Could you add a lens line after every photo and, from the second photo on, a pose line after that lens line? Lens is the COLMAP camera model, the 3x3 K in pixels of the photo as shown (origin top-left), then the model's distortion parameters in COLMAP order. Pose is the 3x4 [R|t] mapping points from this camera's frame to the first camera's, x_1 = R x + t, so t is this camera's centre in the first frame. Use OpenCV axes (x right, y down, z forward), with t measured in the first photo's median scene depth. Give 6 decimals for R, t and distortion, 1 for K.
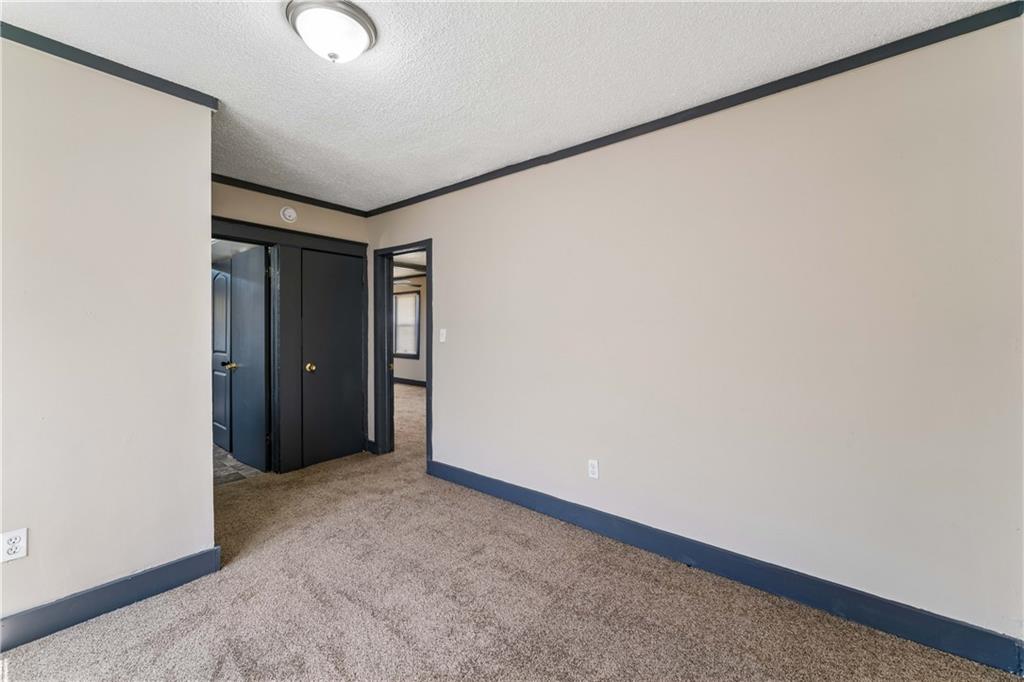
lens RADIAL K [[410.3, 0, 513.1], [0, 410.3, 336.9], [0, 0, 1]] dist [-0.003518, -0.000402]
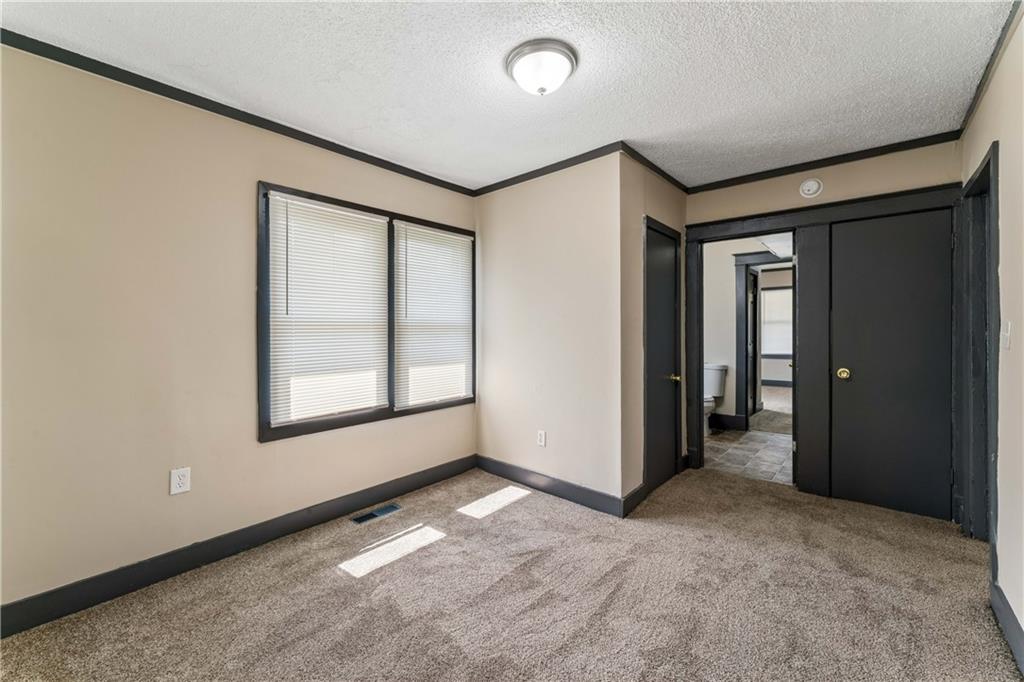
lens RADIAL K [[410.3, 0, 508.9], [0, 410.3, 330.1], [0, 0, 1]] dist [-0.003518, -0.000402]
pose [[-0.051246, 0.001445, -0.998685, 0.690465], [-0.012218, 0.999923, 0.002073, -0.000544], [0.998611, 0.012308, -0.051224, 0.901162]]
